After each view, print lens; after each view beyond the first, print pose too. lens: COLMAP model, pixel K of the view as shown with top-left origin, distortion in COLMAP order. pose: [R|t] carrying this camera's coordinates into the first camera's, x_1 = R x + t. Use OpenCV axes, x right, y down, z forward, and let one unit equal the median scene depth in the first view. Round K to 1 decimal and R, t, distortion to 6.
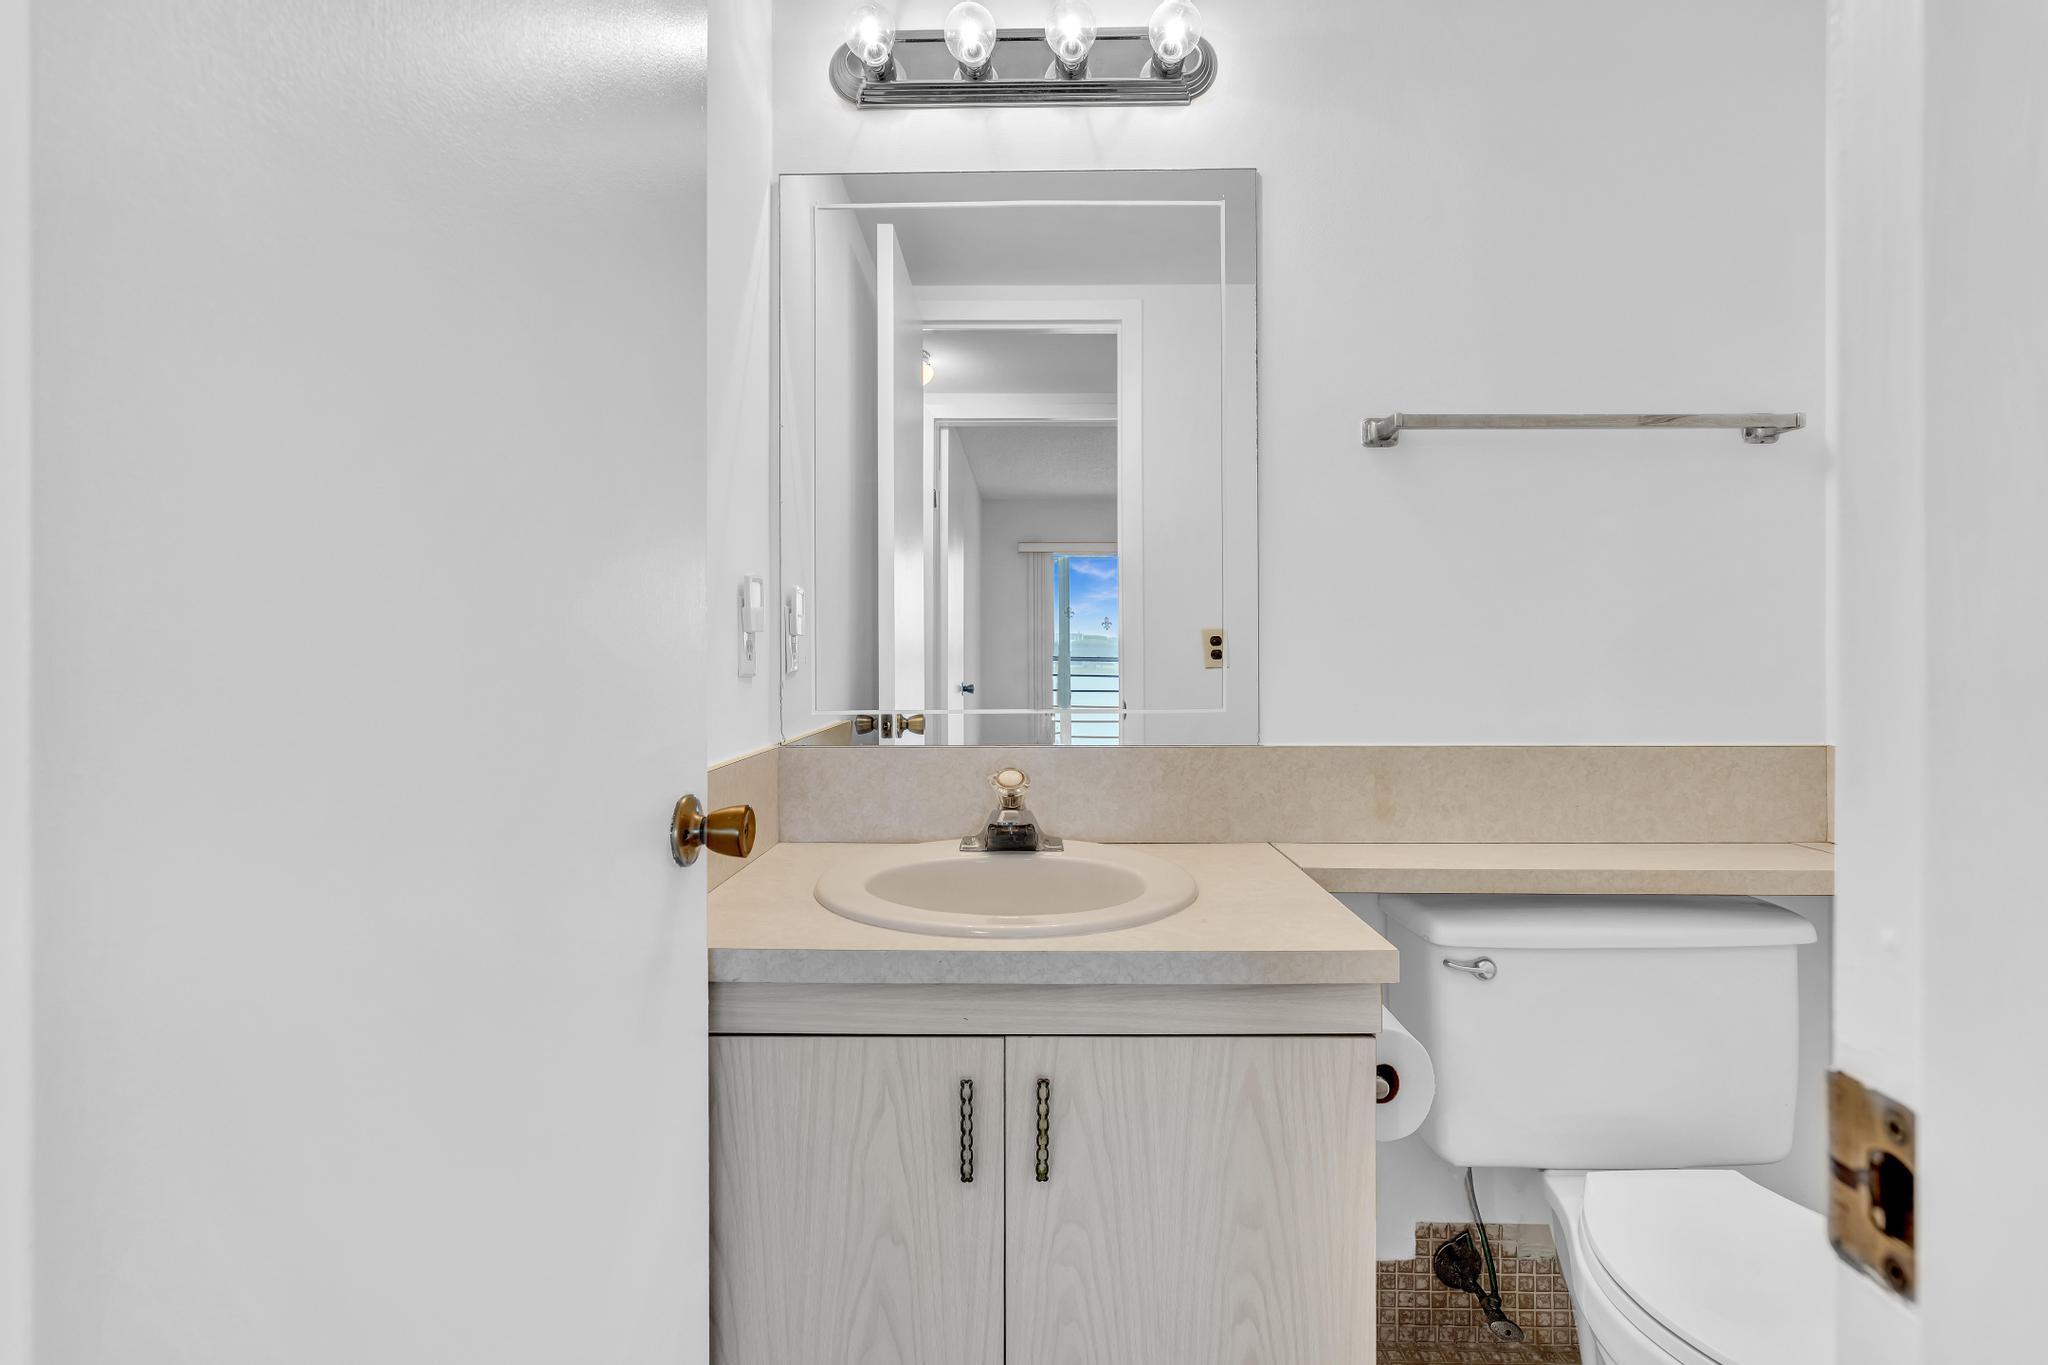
lens RADIAL K [[968.4, 0, 1029.3], [0, 968.4, 654.3], [0, 0, 1]] dist [-0.002660, 0.000755]
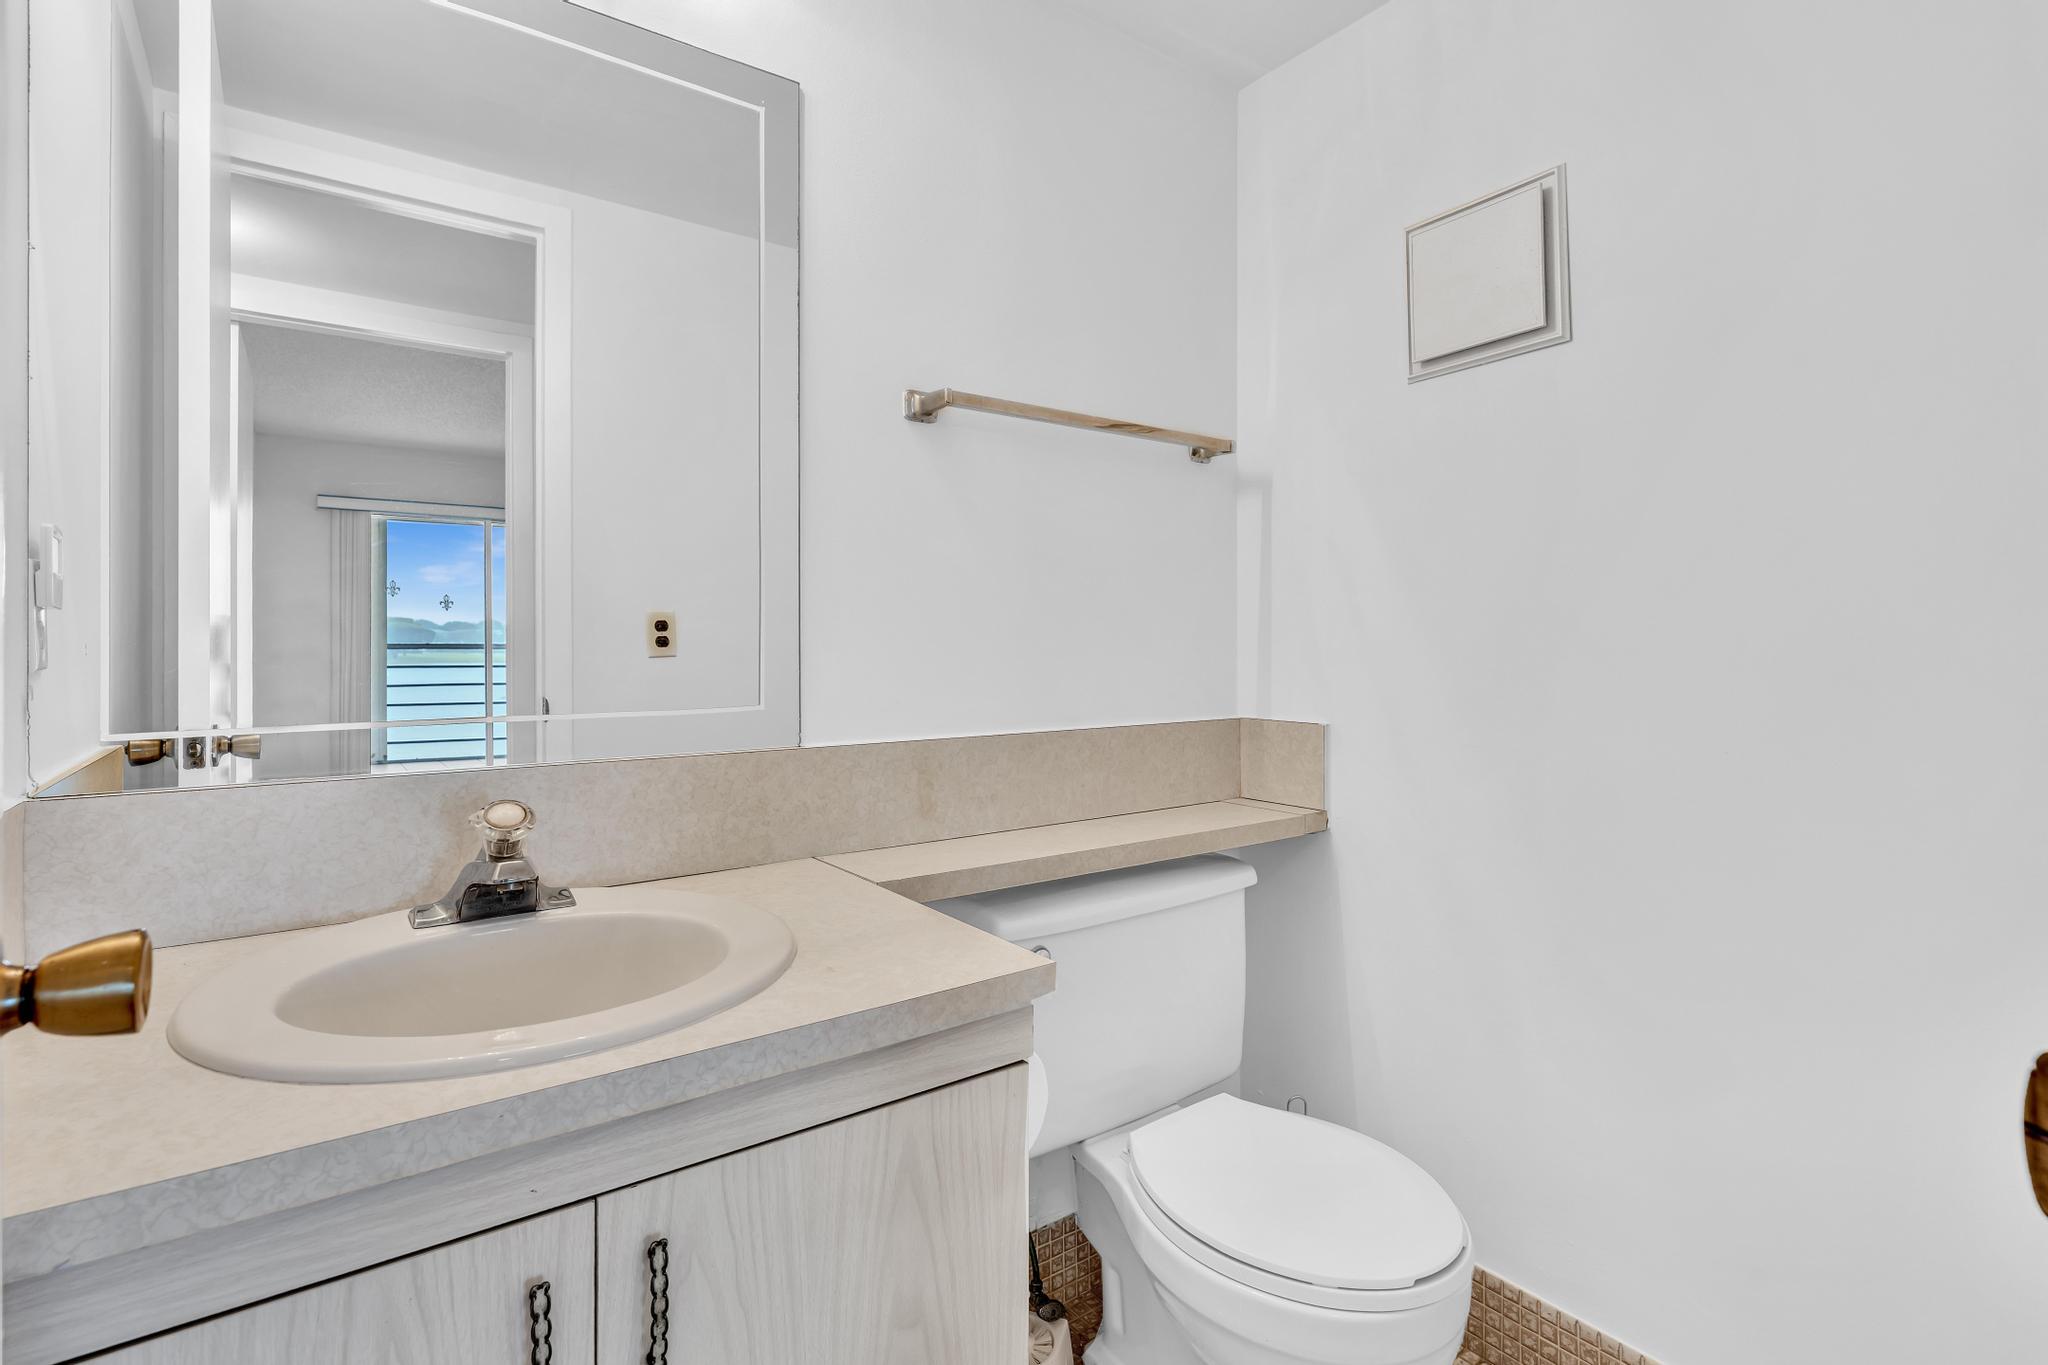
lens RADIAL K [[990.7, 0, 1023.3], [0, 990.7, 637.9], [0, 0, 1]] dist [0.001453, 0.000828]
pose [[0.801057, 0.003288, 0.598579, -0.145378], [-0.001083, 0.999991, -0.004044, 0.000020], [-0.598588, 0.002591, 0.801053, 0.180005]]
